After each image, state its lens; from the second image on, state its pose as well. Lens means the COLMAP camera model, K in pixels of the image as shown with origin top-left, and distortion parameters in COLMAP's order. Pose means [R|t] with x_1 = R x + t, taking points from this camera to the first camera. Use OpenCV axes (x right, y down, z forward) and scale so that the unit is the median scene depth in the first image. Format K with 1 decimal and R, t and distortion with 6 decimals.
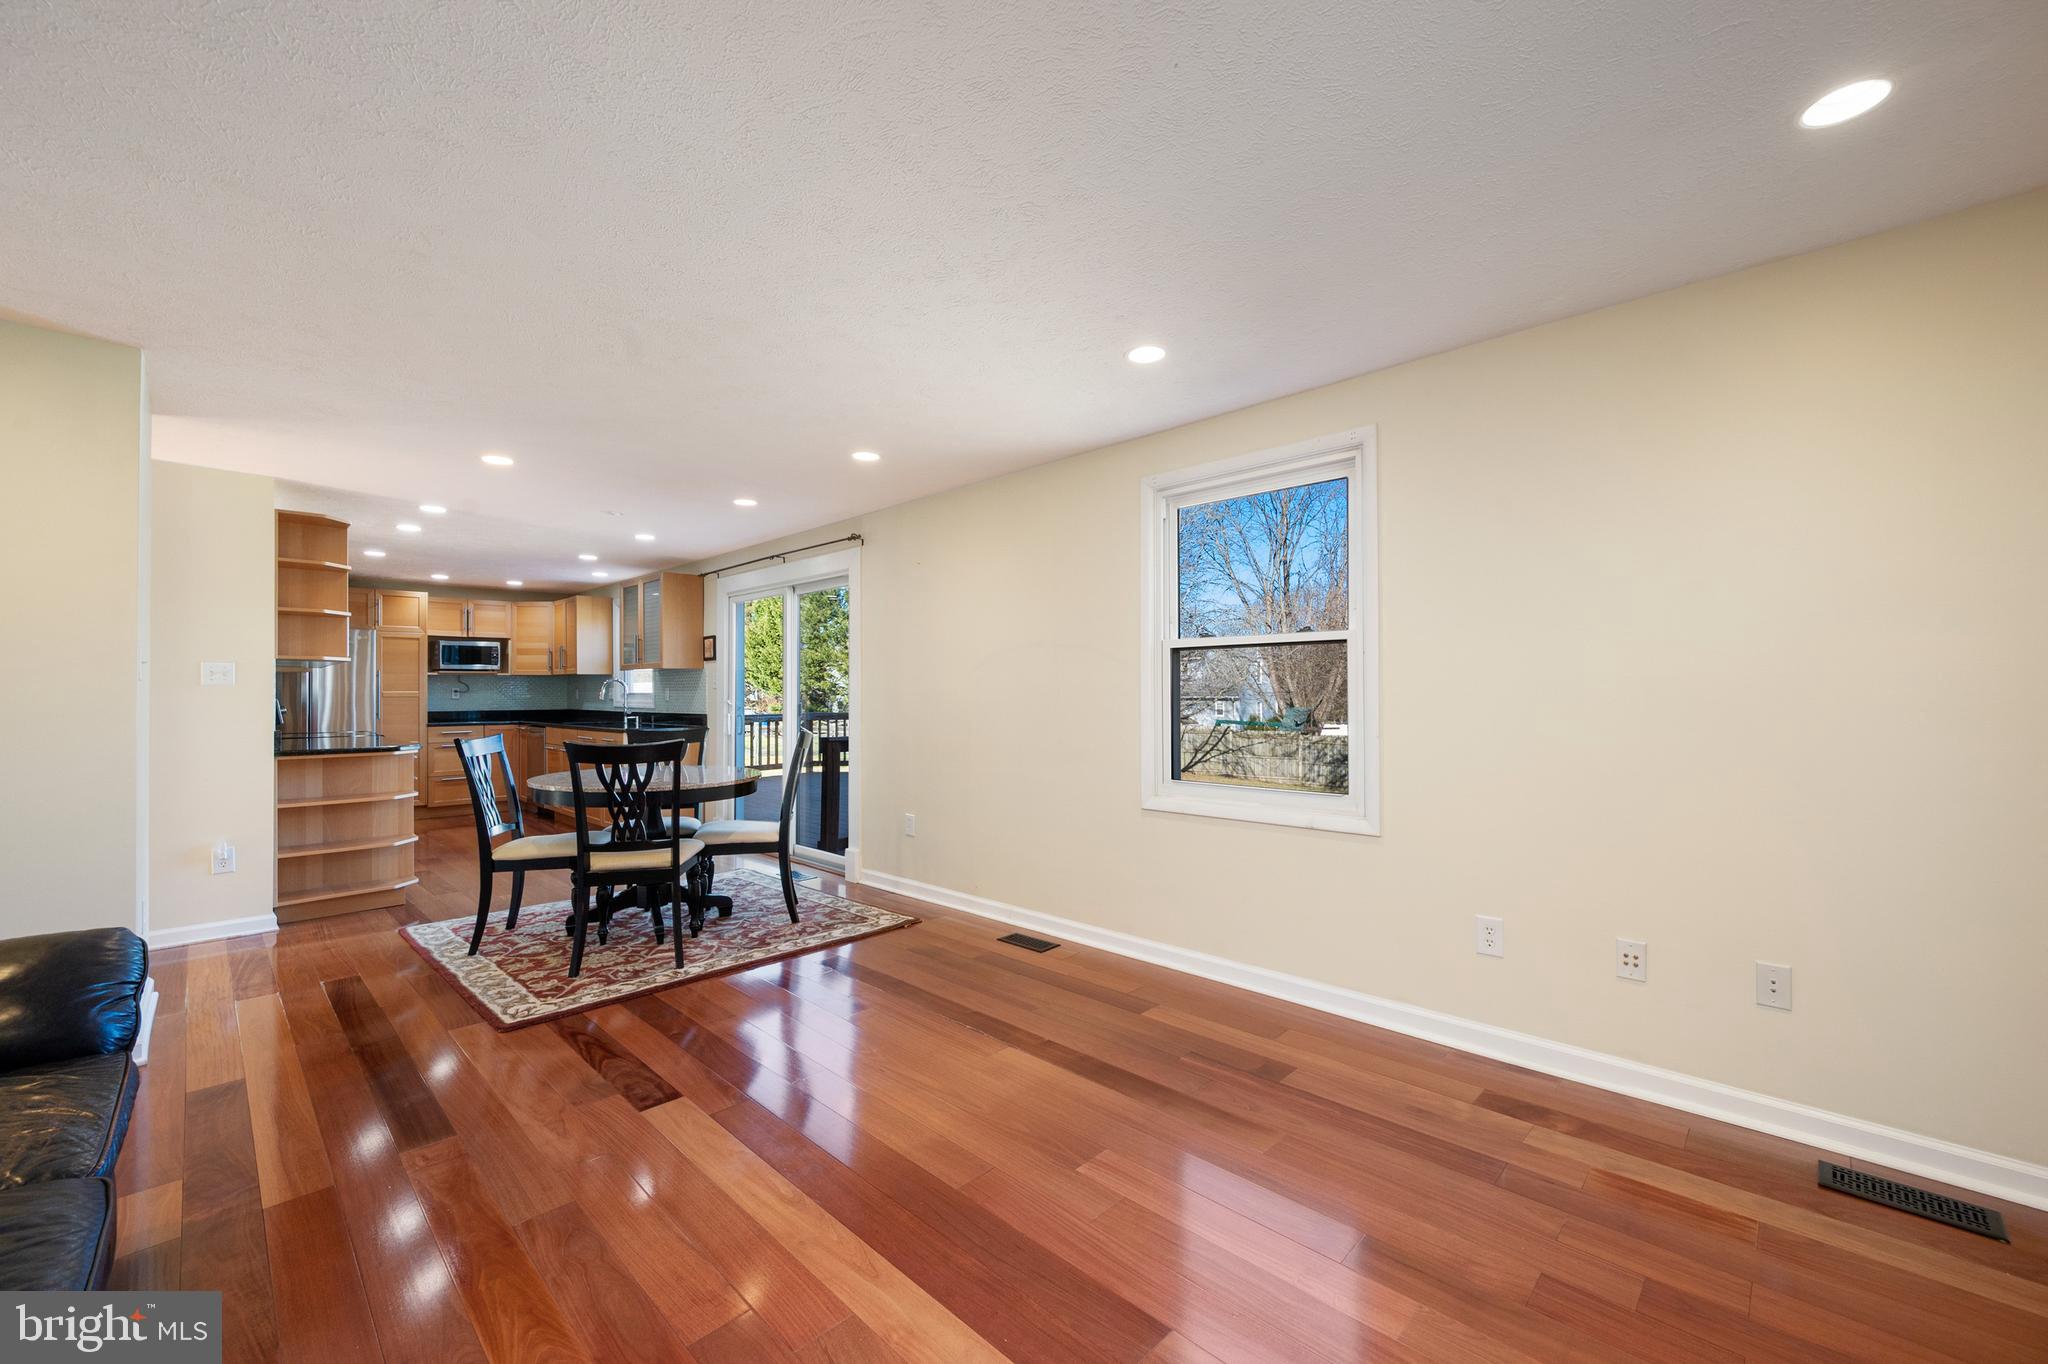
lens RADIAL K [[812.6, 0, 1024.0], [0, 812.6, 682.0], [0, 0, 1]] dist [-0.000518, 0.000266]
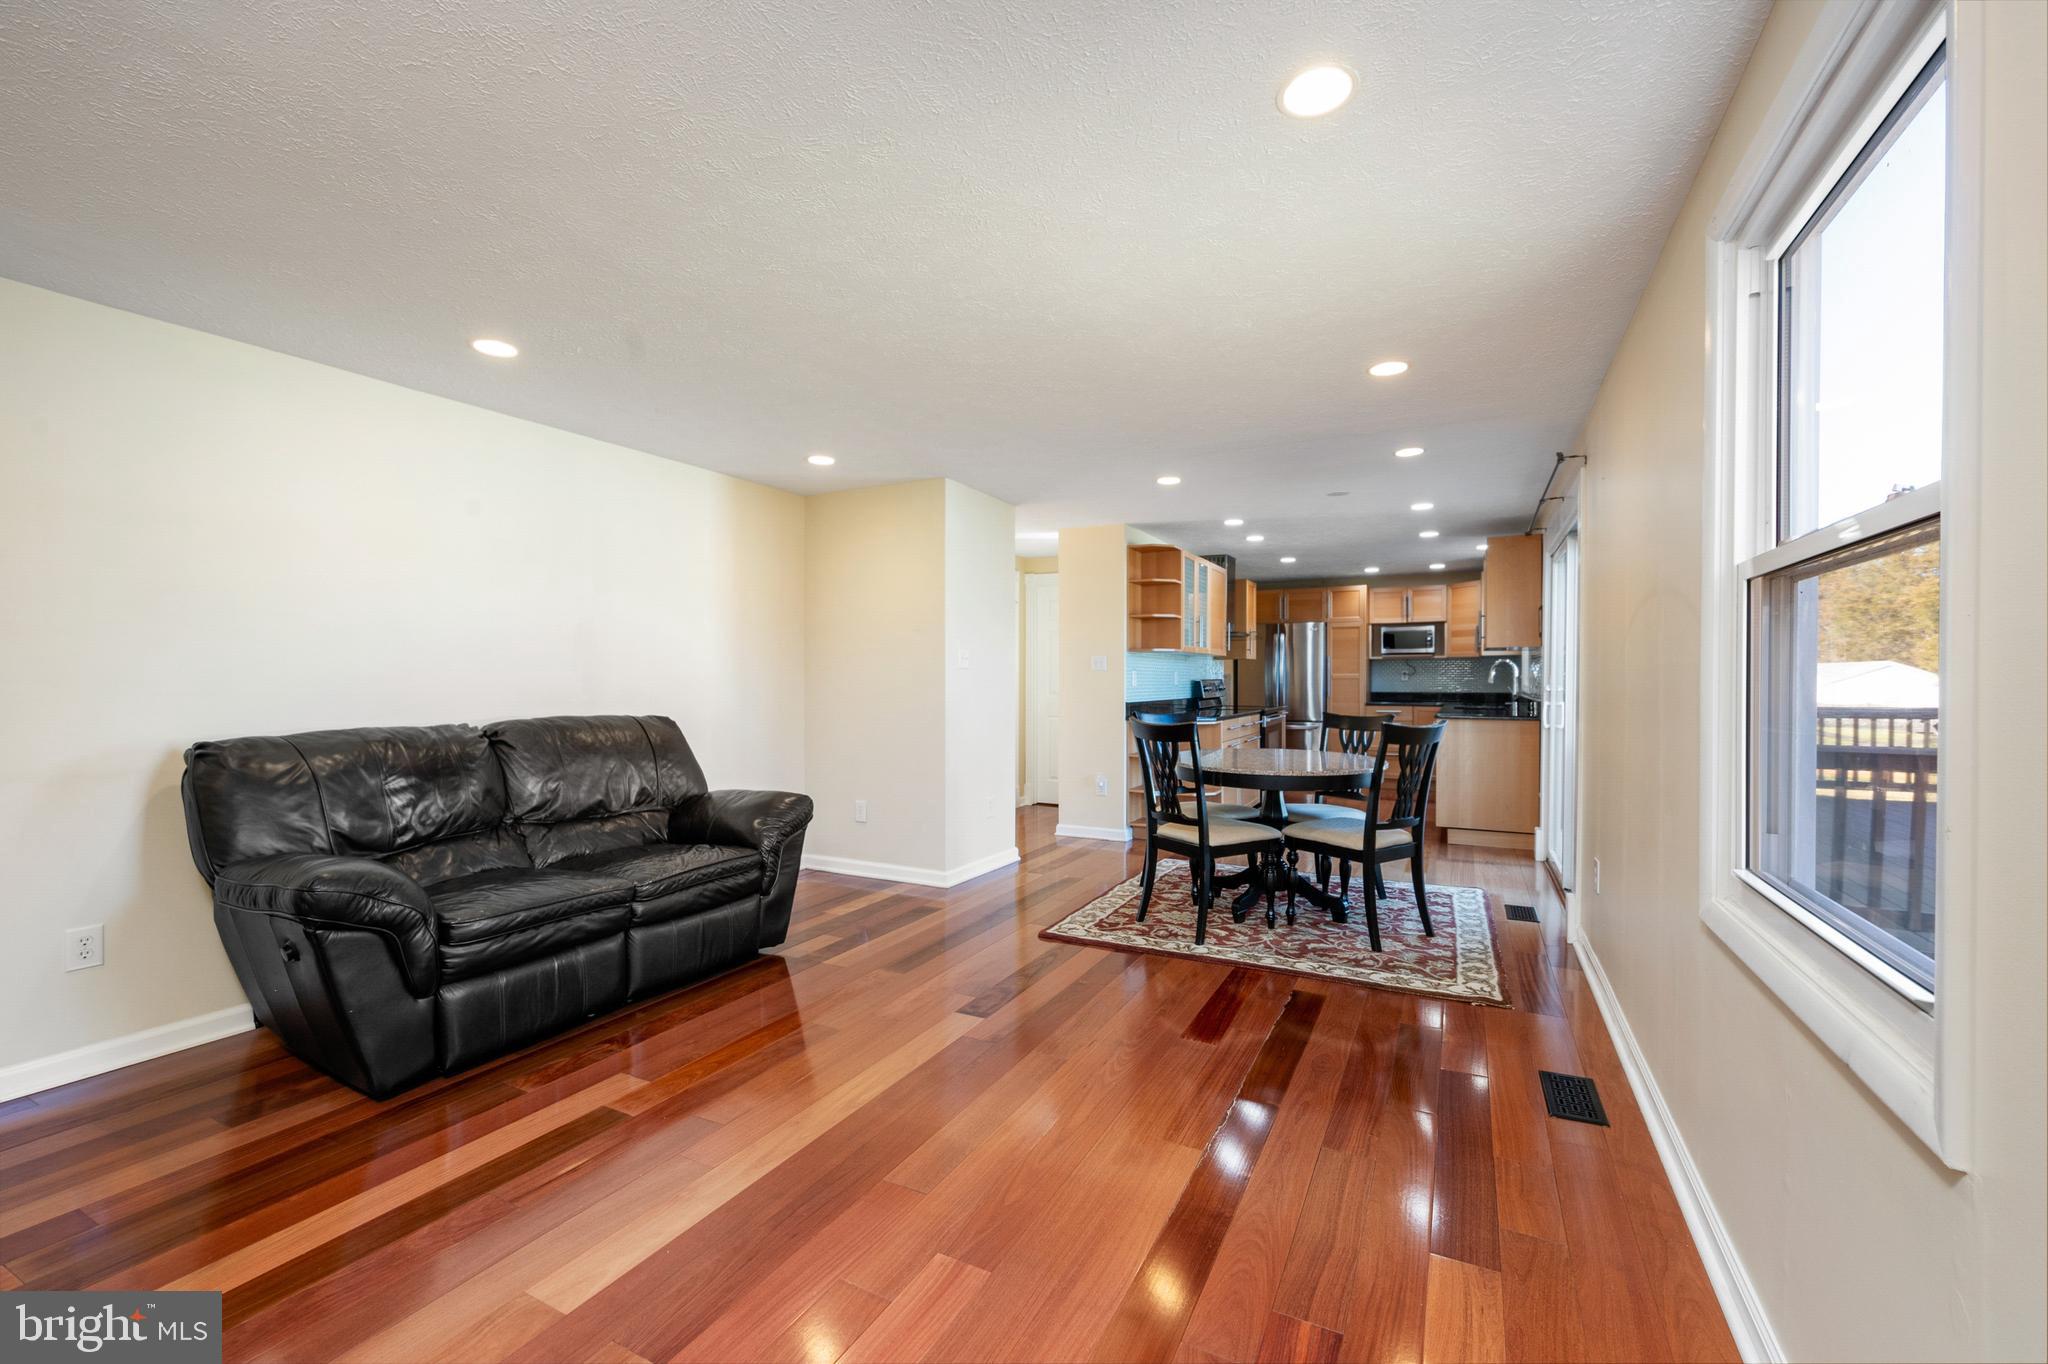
lens RADIAL K [[835.0, 0, 1024.0], [0, 835.0, 682.0], [0, 0, 1]] dist [-0.000654, -0.000127]
pose [[0.289892, 0.009566, -0.957012, 0.331666], [0.012251, 0.999831, 0.013705, 0.002137], [0.956981, -0.015698, 0.289726, 0.312425]]
